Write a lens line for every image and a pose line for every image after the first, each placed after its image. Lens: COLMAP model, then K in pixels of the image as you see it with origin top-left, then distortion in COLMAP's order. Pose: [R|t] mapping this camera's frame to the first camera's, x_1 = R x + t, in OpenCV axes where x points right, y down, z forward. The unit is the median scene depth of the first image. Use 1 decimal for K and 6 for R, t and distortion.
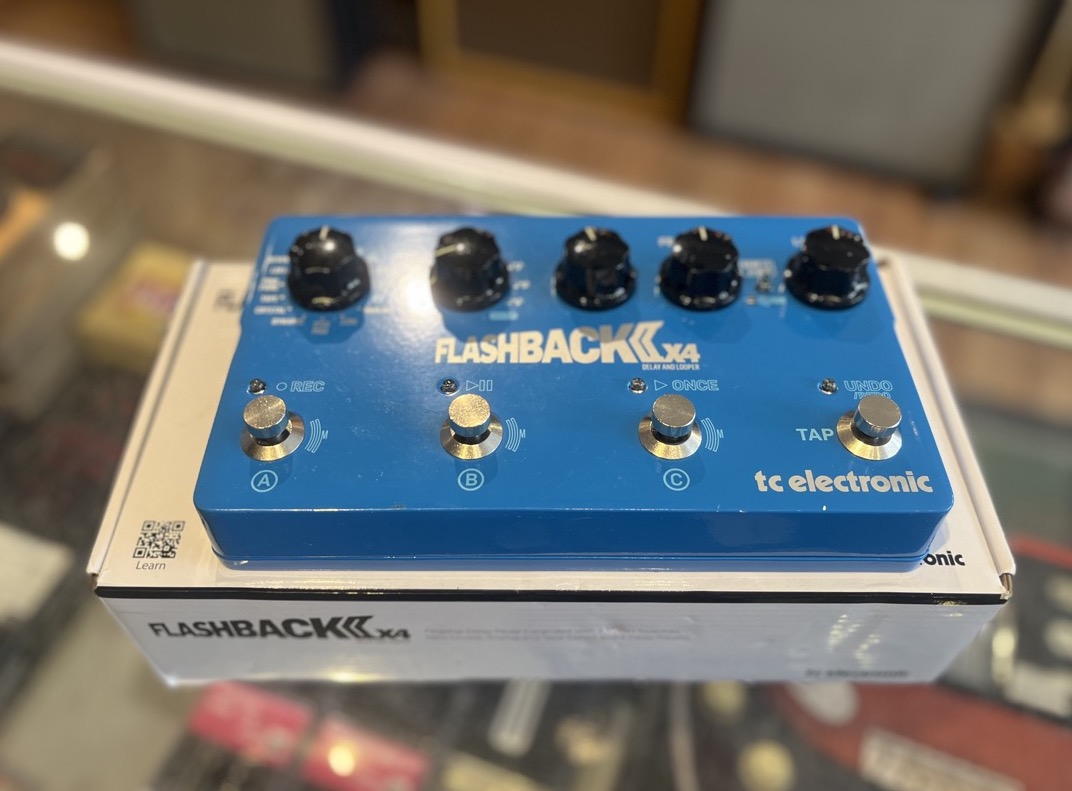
lens RADIAL K [[920.1, 0, 530.1], [0, 920.1, 337.5], [0, 0, 1]] dist [0.020146, -0.005294]
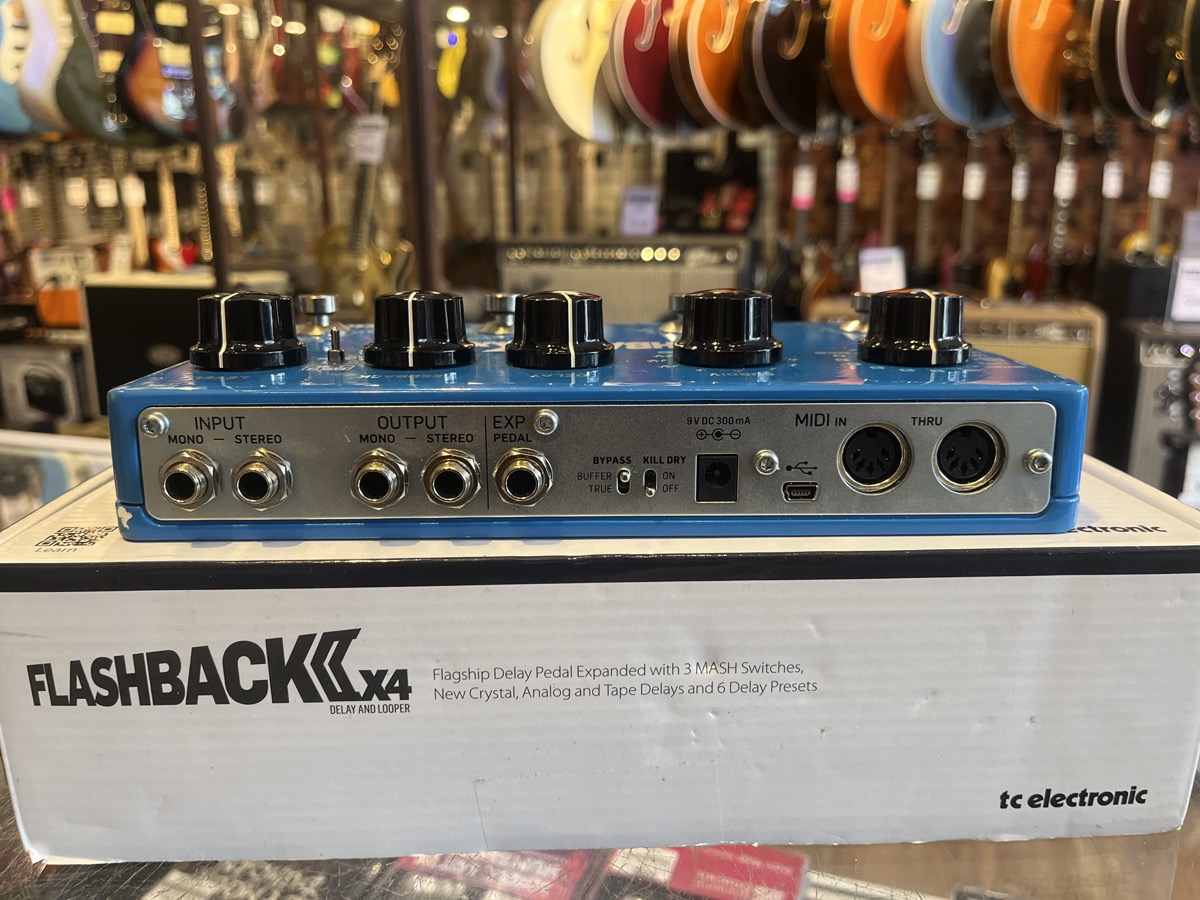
lens RADIAL K [[933.9, 0, 600.0], [0, 933.9, 450.0], [0, 0, 1]] dist [0.066321, -0.128867]
pose [[0.999486, -0.012957, 0.029331, -0.007981], [0.027041, 0.832186, -0.553837, 0.578451], [-0.017233, 0.554346, 0.832108, 0.329238]]
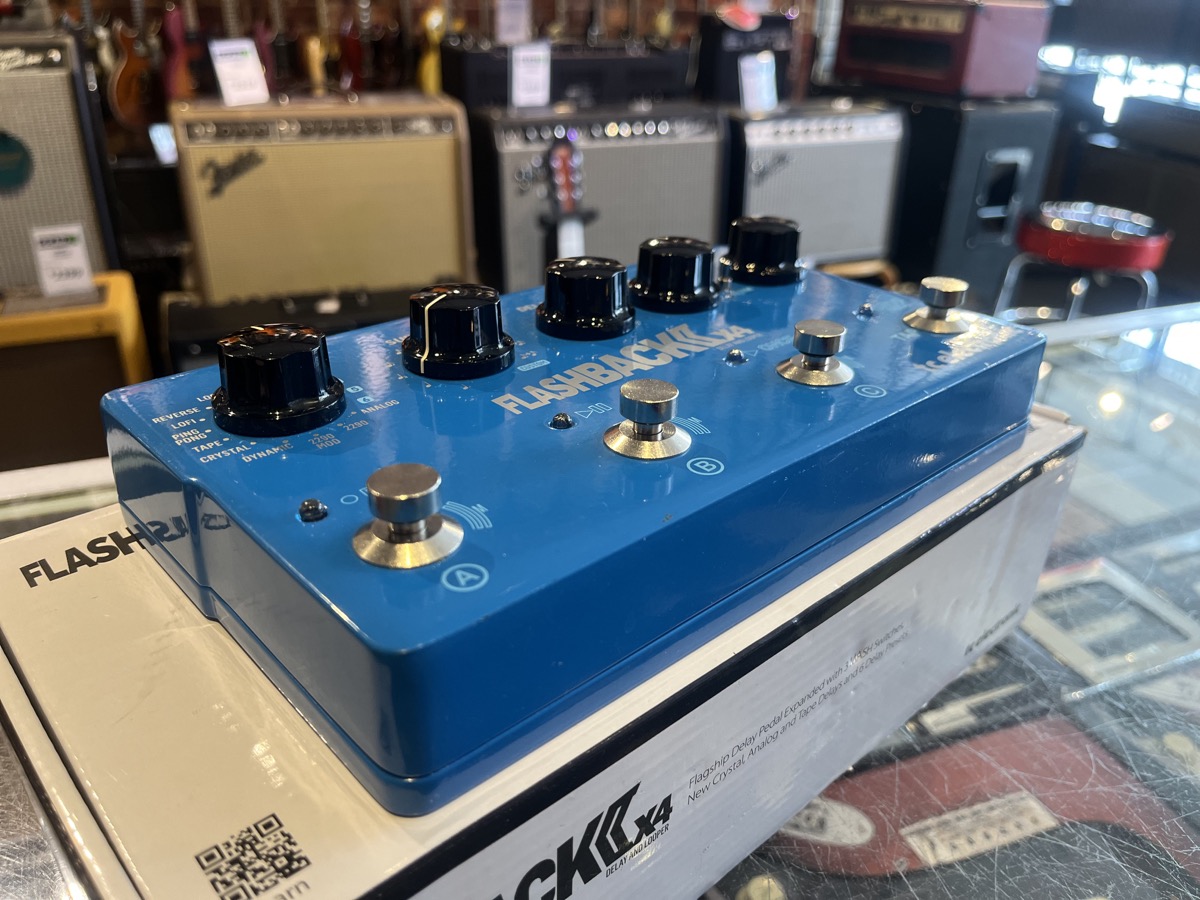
lens RADIAL K [[933.9, 0, 600.0], [0, 933.9, 450.0], [0, 0, 1]] dist [0.066321, -0.128867]
pose [[0.737210, -0.293505, 0.608585, -0.498640], [0.487602, 0.854625, -0.178493, 0.208464], [-0.467724, 0.428335, 0.773152, 0.428485]]
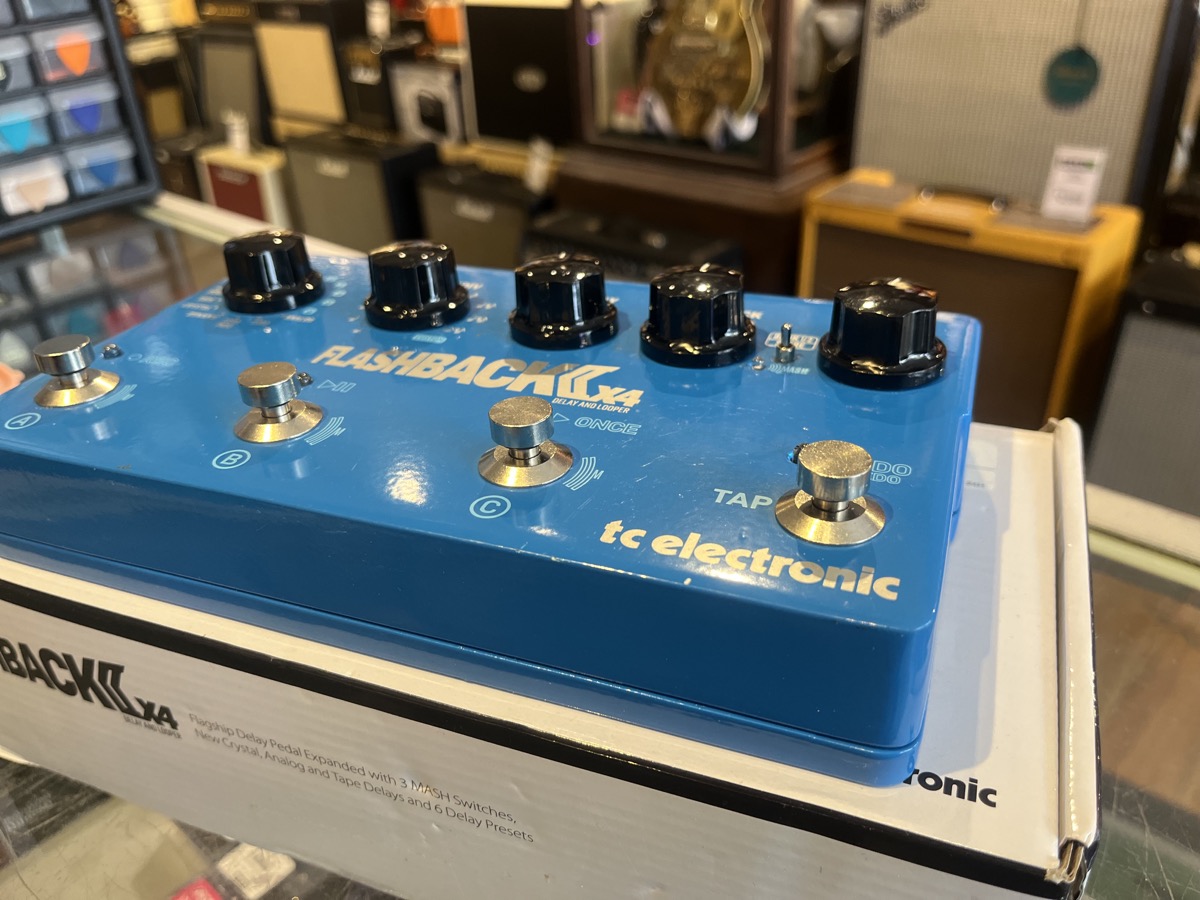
lens RADIAL K [[940.9, 0, 600.0], [0, 940.9, 450.0], [0, 0, 1]] dist [0.066069, -0.111583]
pose [[0.928582, 0.145990, -0.341208, 0.402175], [-0.239253, 0.938315, -0.249644, 0.235851], [0.283715, 0.313450, 0.906231, 0.372028]]
